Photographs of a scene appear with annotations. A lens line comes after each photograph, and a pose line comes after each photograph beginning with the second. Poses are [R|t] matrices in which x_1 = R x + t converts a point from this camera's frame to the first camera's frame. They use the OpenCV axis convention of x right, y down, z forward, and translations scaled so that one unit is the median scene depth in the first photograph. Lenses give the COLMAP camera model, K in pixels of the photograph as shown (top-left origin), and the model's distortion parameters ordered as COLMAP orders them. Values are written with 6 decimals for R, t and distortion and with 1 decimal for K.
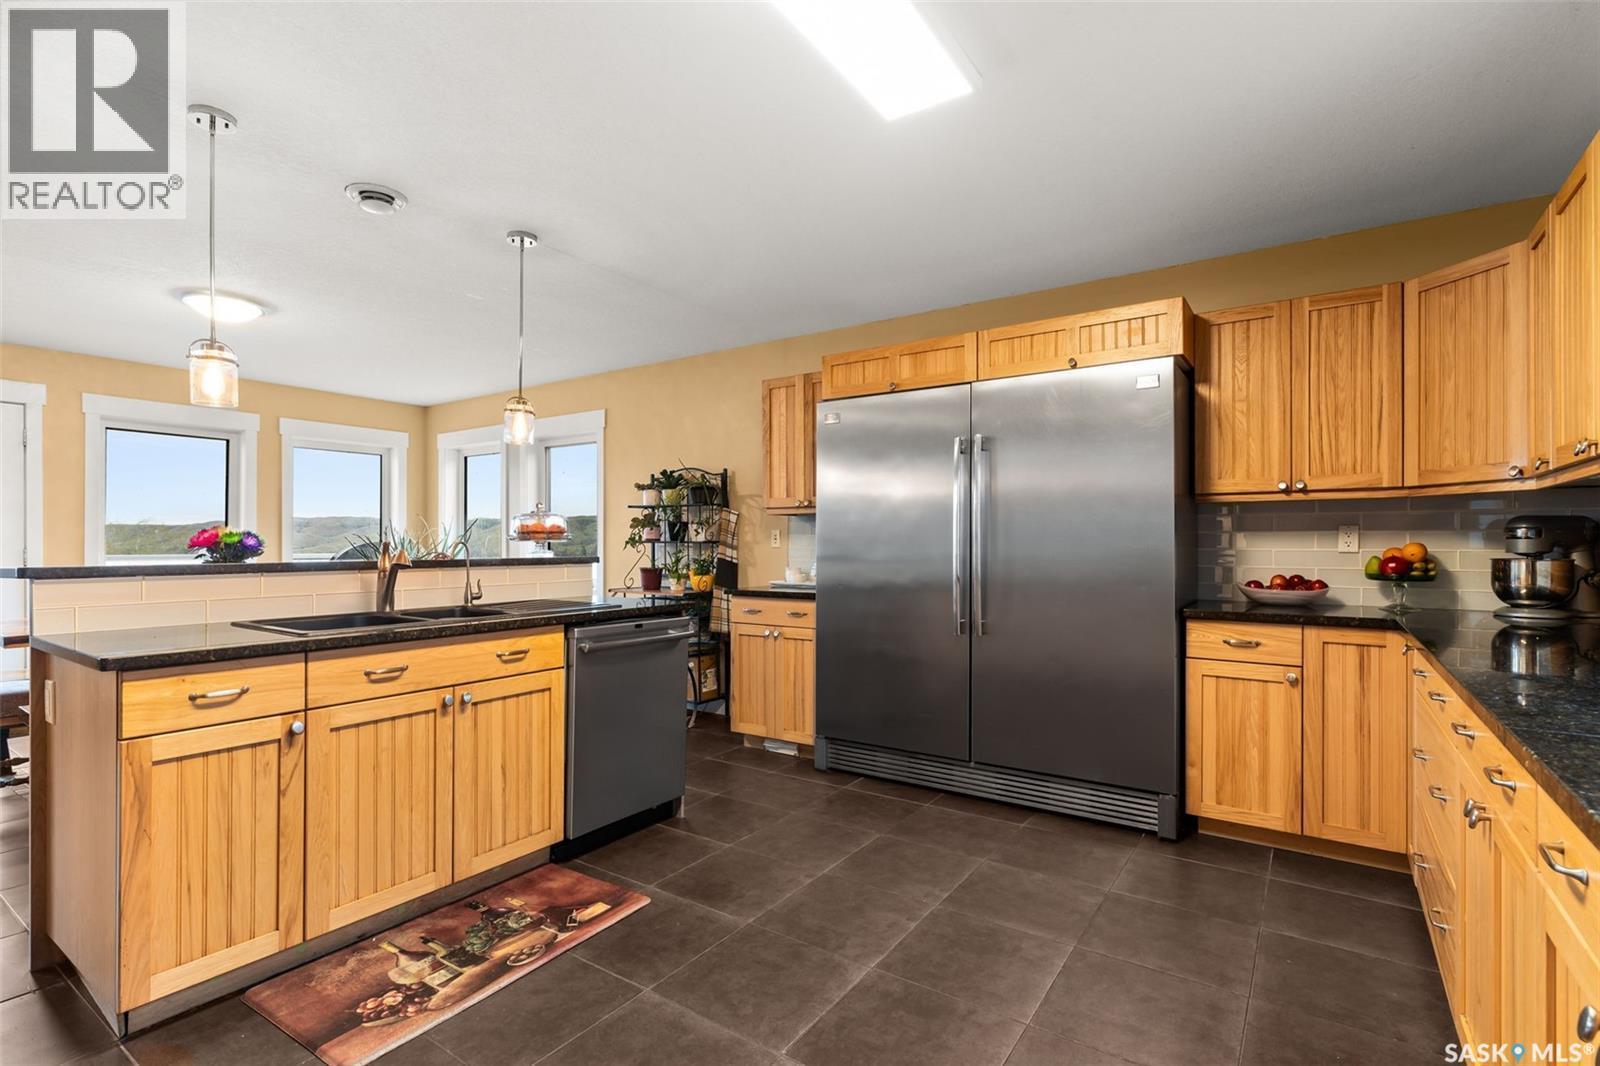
lens RADIAL K [[770.7, 0, 797.9], [0, 770.7, 541.2], [0, 0, 1]] dist [0.002757, -0.000501]
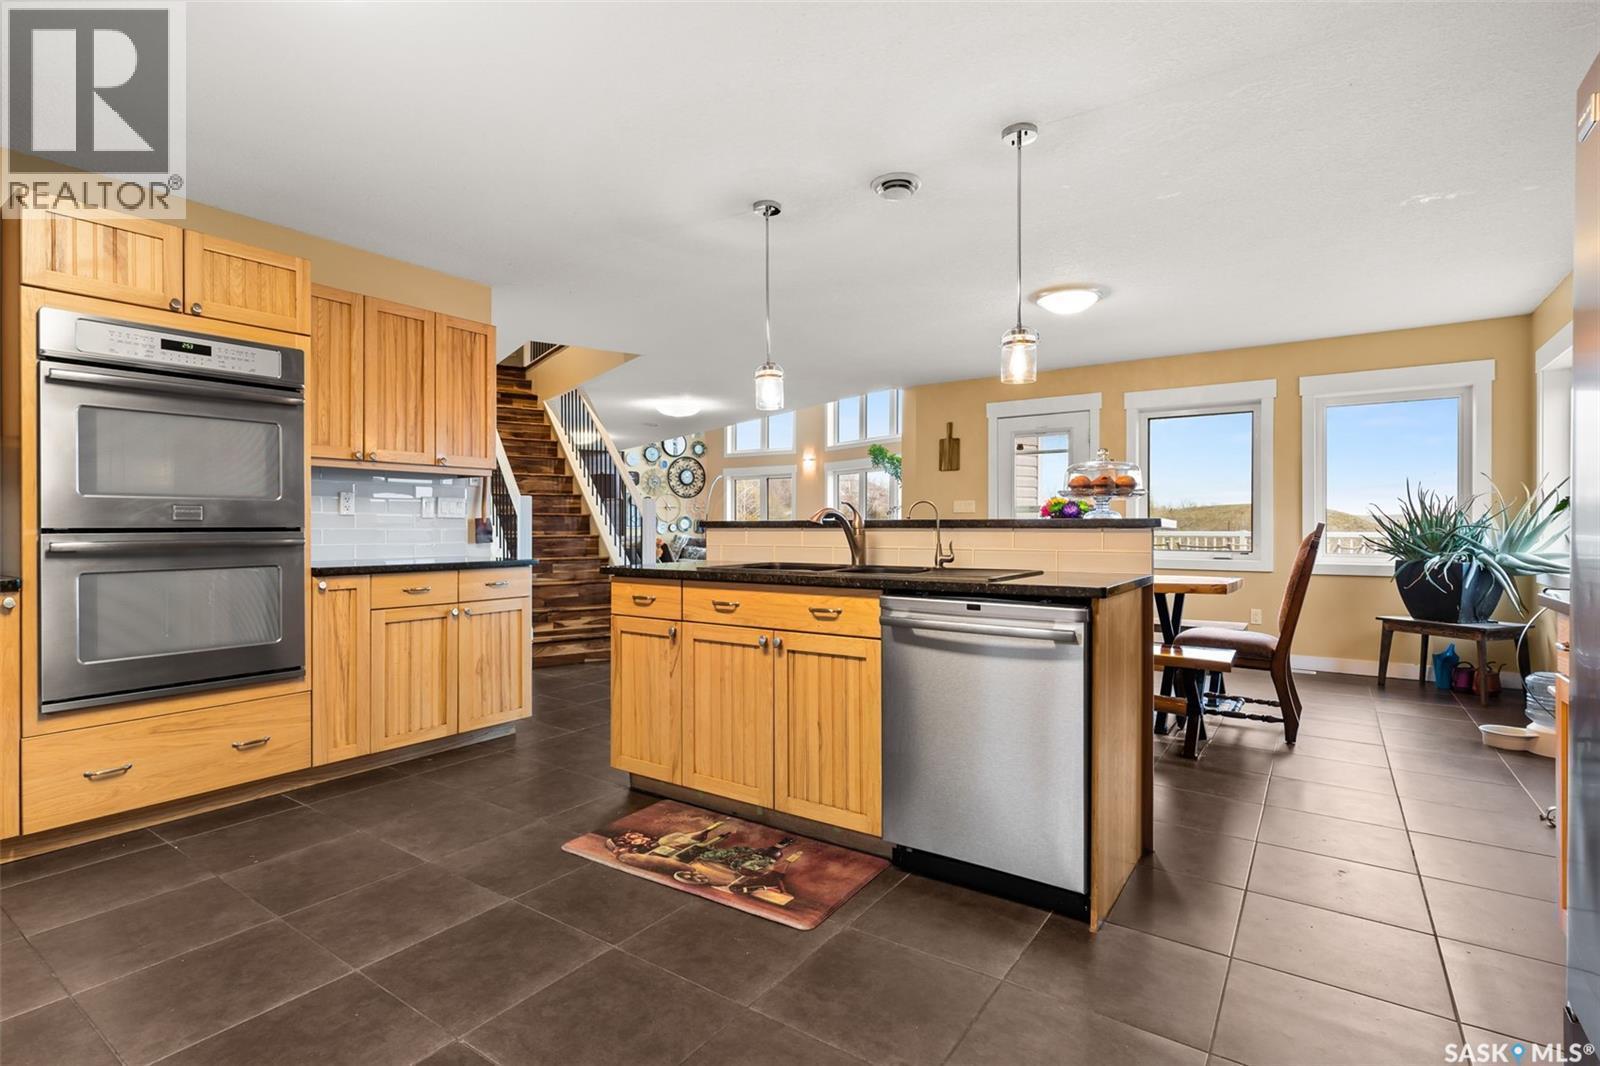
lens RADIAL K [[770.7, 0, 769.2], [0, 770.7, 524.4], [0, 0, 1]] dist [0.002757, -0.000501]
pose [[-0.021089, -0.003713, -0.999771, 0.671832], [0.000476, 0.999993, -0.003724, 0.043146], [0.999777, -0.000555, -0.021087, 1.048376]]
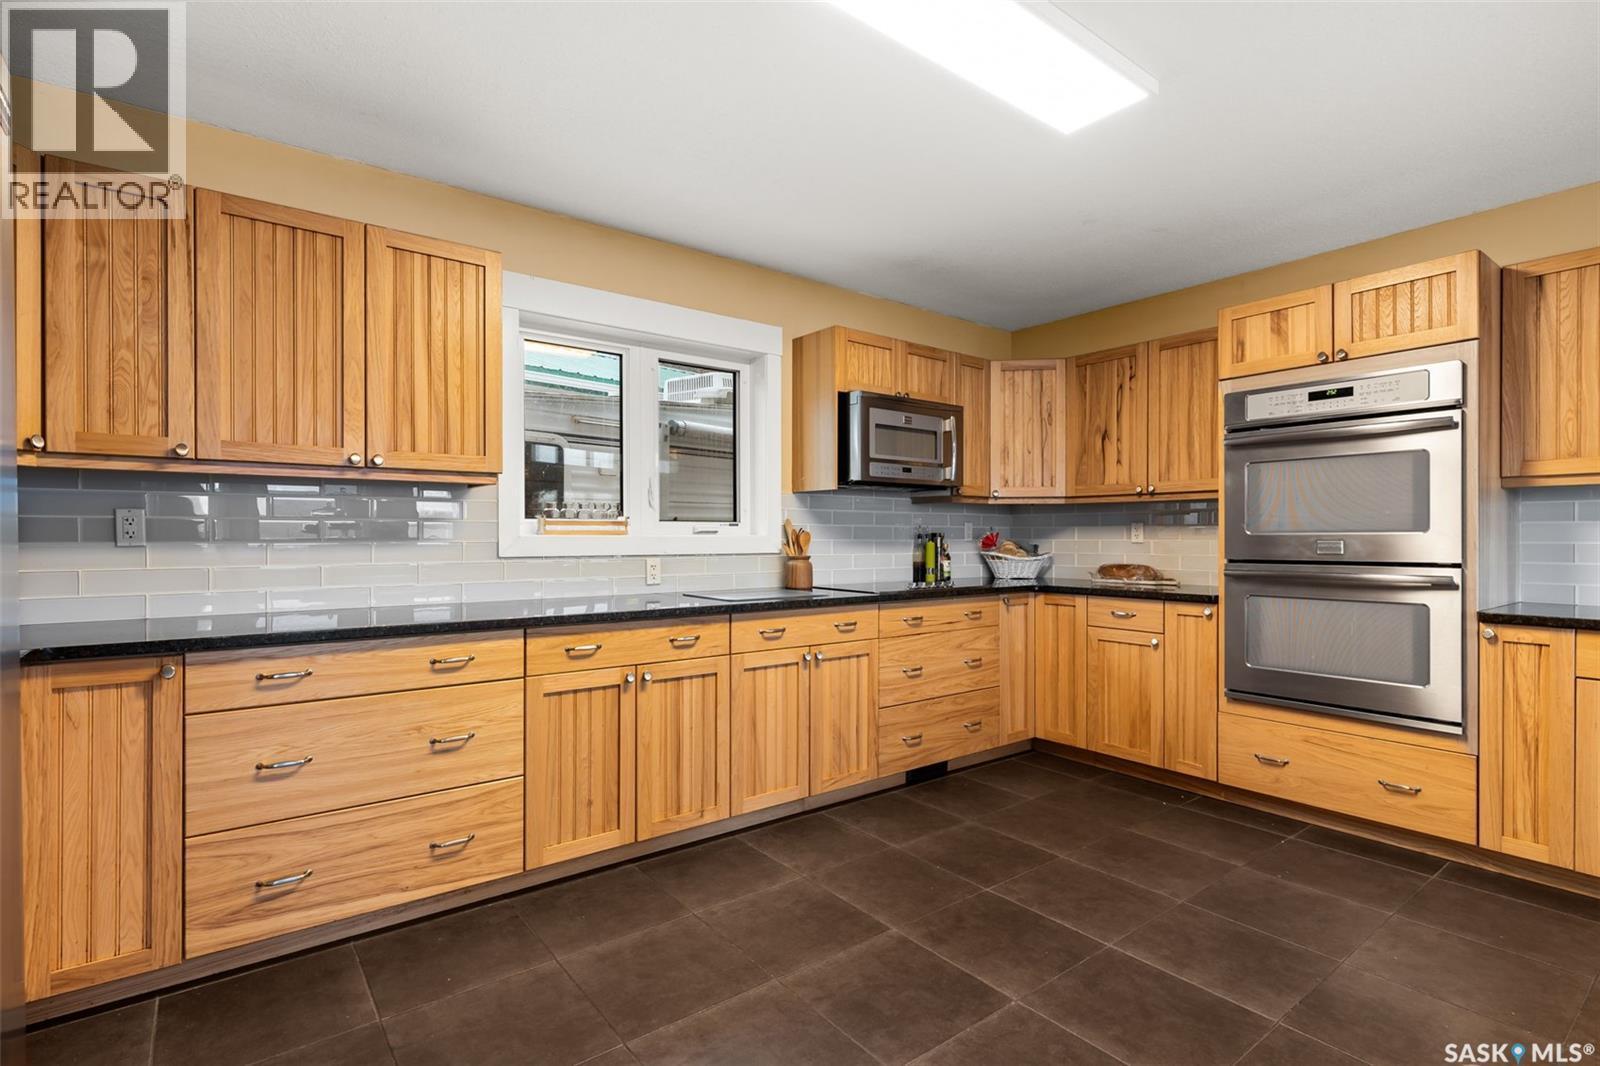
lens RADIAL K [[770.7, 0, 794.0], [0, 770.7, 533.4], [0, 0, 1]] dist [0.002757, -0.000501]
pose [[-0.950294, 0.001293, 0.311351, -0.047844], [0.000814, 0.999998, -0.001666, -0.001103], [-0.311352, -0.001330, -0.950294, 1.621271]]
